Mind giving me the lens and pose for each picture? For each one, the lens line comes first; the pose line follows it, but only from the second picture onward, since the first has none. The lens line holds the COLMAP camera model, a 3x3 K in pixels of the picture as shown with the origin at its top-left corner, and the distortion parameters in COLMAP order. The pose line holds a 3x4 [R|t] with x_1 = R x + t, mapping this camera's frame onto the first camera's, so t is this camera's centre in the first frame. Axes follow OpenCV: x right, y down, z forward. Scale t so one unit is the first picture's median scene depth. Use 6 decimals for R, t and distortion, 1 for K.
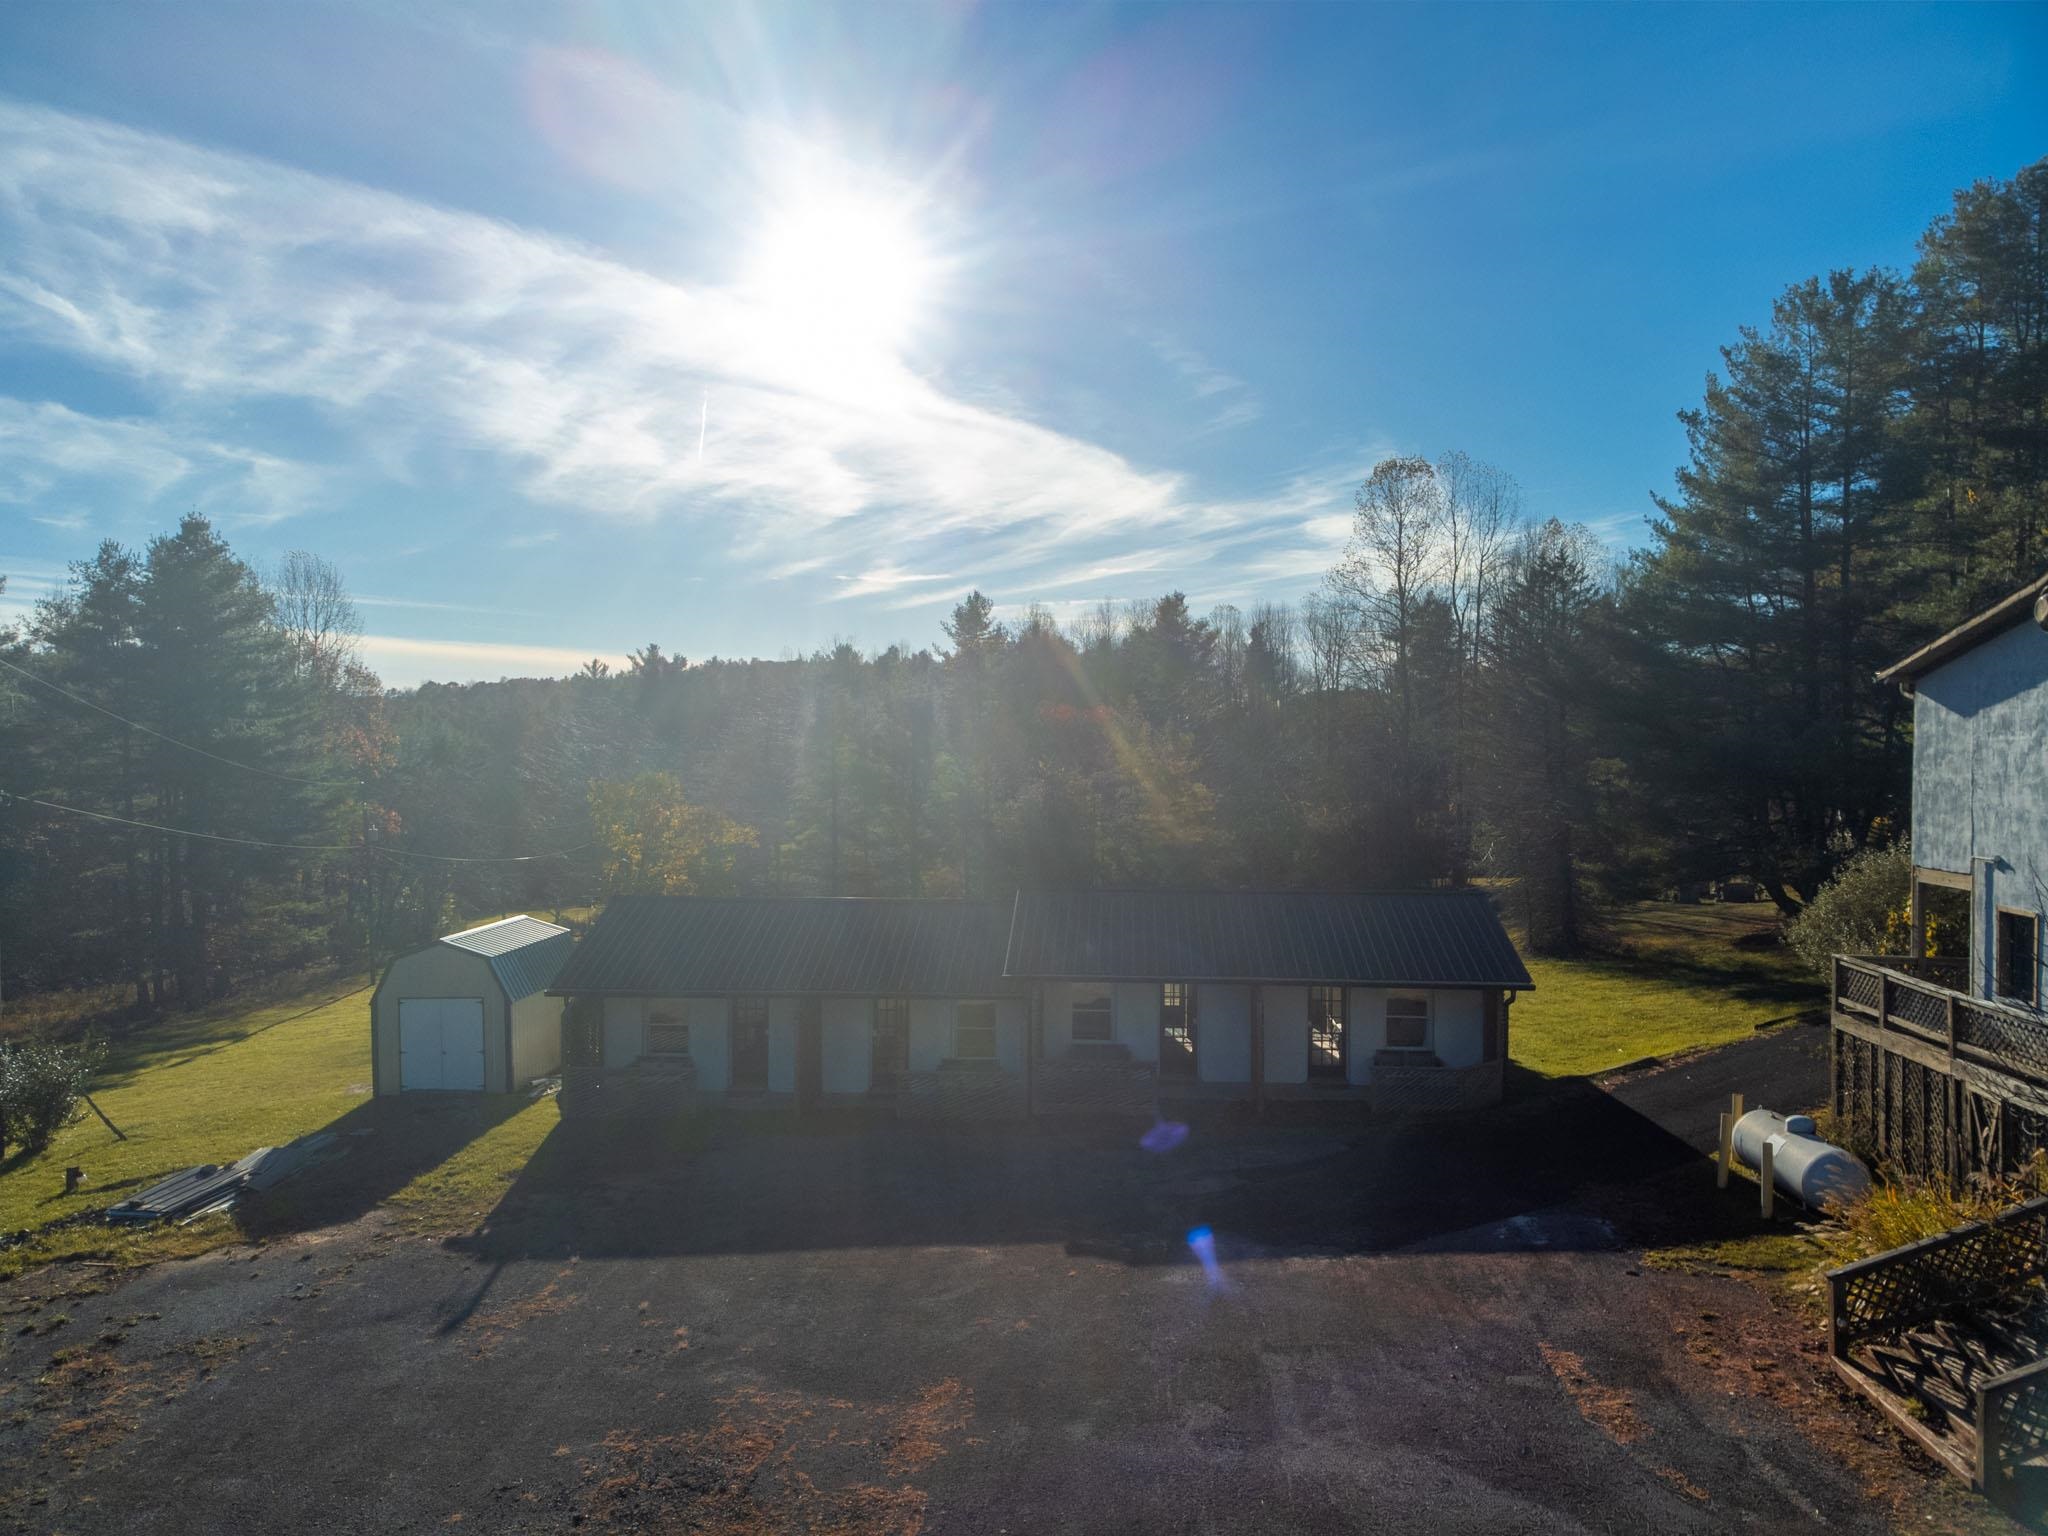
lens RADIAL K [[1523.5, 0, 1029.3], [0, 1523.5, 774.4], [0, 0, 1]] dist [0.017538, 0.005205]
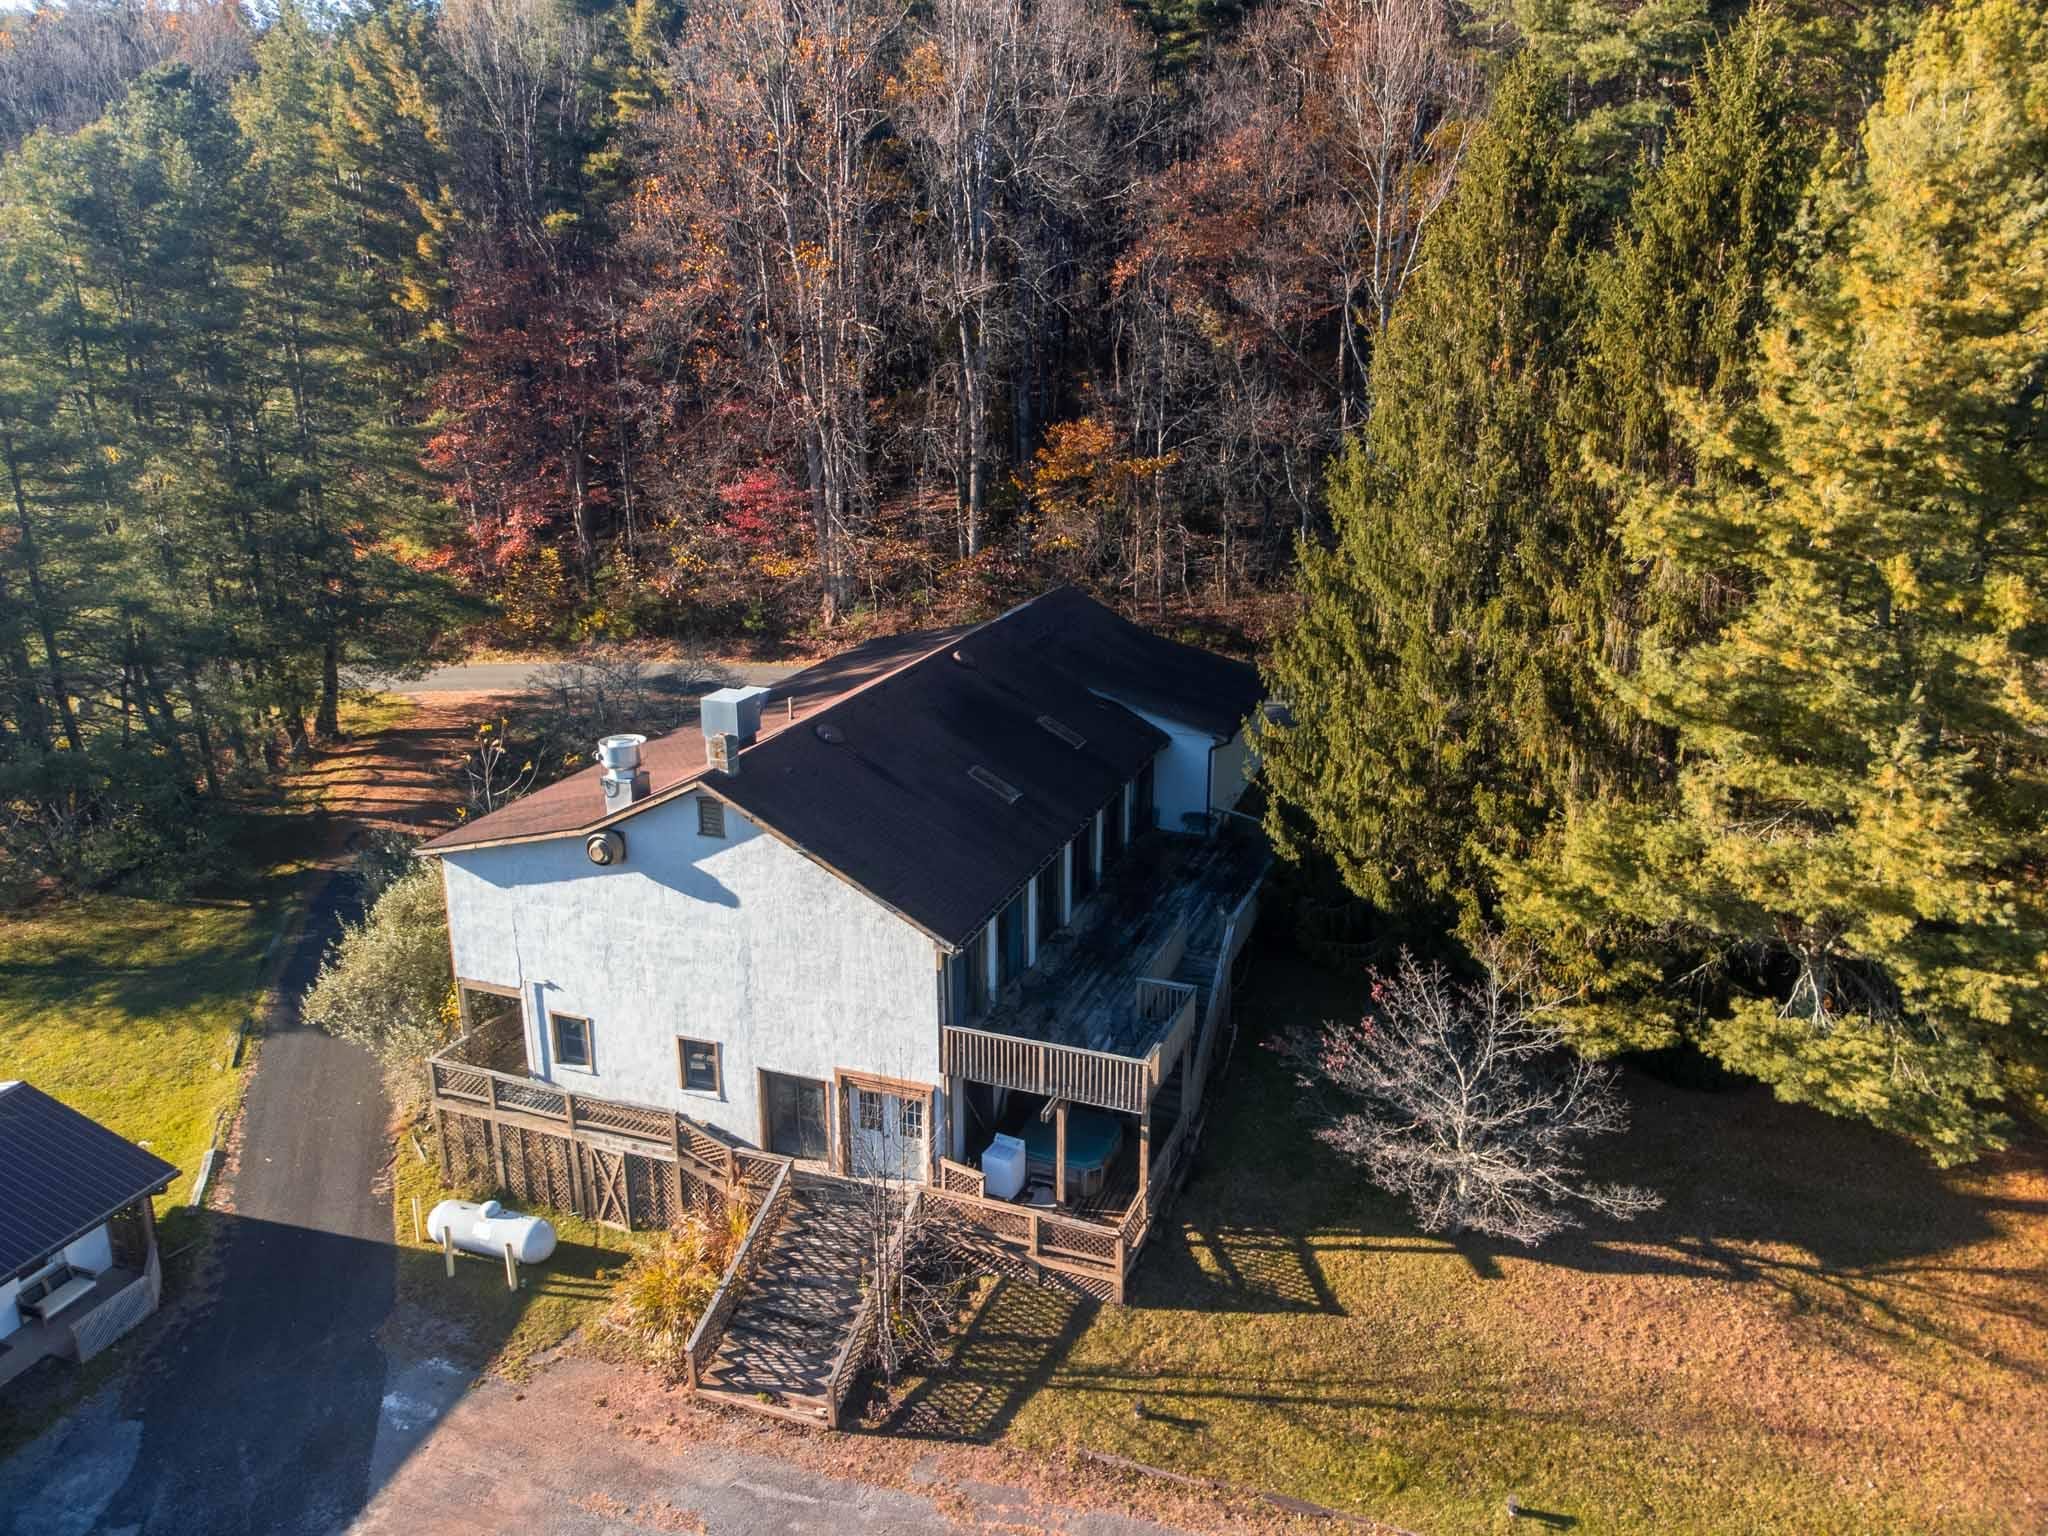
lens RADIAL K [[1523.5, 0, 1009.8], [0, 1523.5, 766.2], [0, 0, 1]] dist [0.017538, 0.005205]
pose [[0.283690, -0.284896, 0.915617, -0.505541], [0.020564, 0.956433, 0.291225, -0.527671], [-0.958695, -0.063789, 0.277190, 0.152682]]
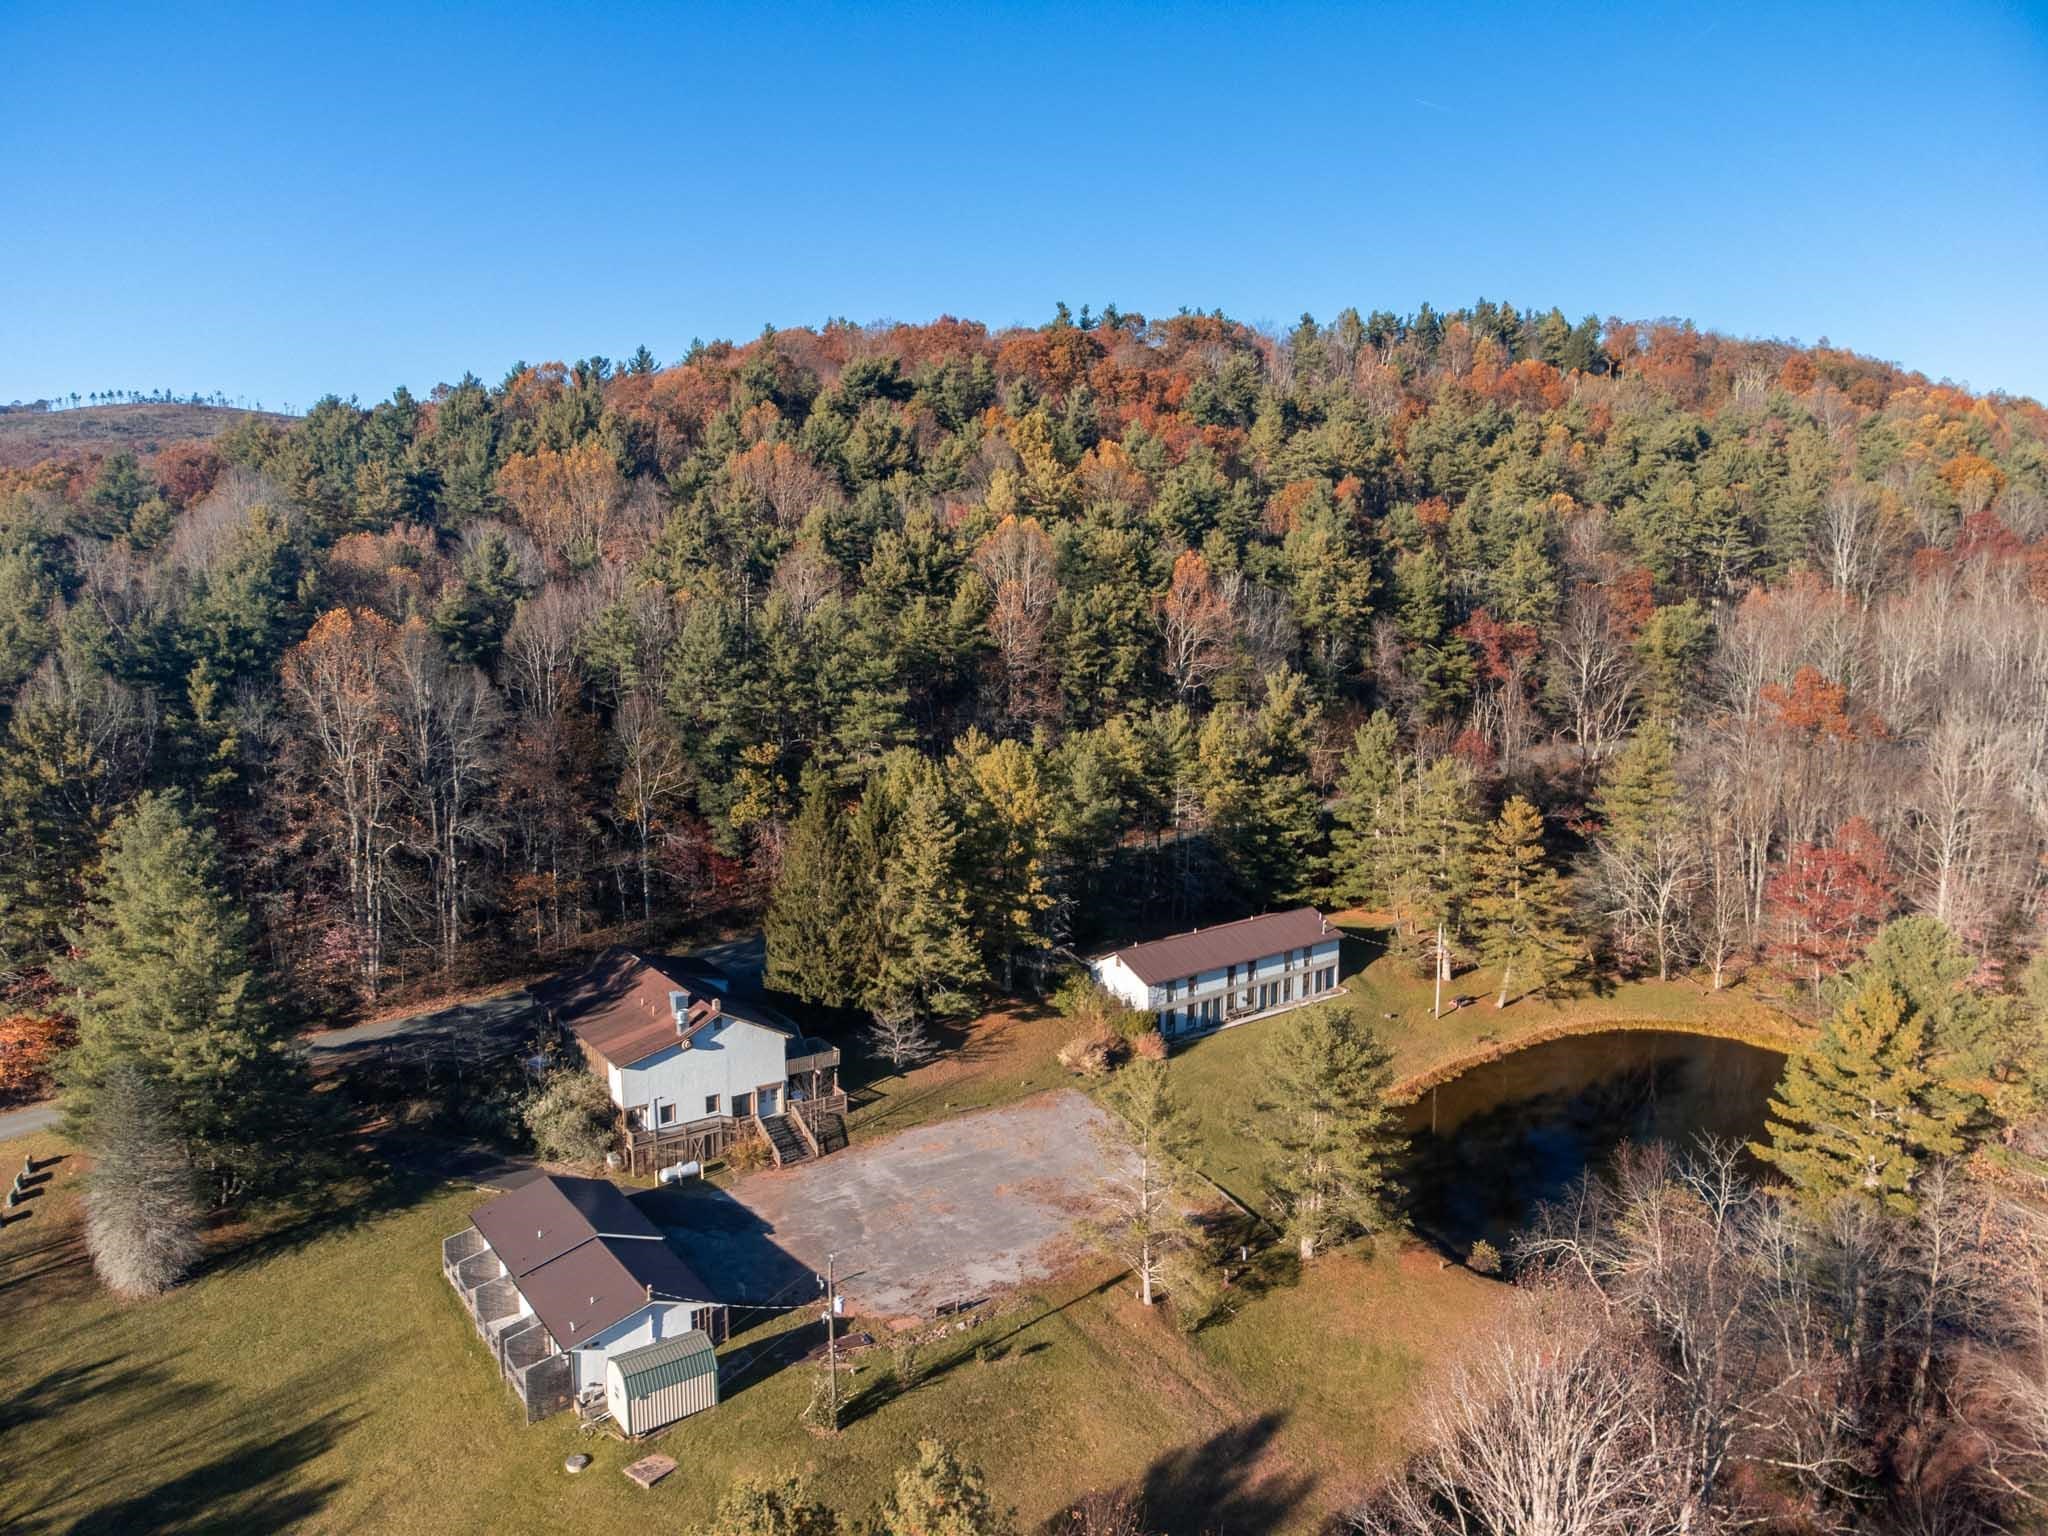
lens RADIAL K [[1523.5, 0, 1029.8], [0, 1523.5, 761.8], [0, 0, 1]] dist [0.017538, 0.005205]
pose [[-0.613013, -0.108083, 0.782645, -3.336222], [0.027161, 0.987130, 0.157597, -1.533699], [-0.789605, 0.117867, -0.602188, 2.579393]]
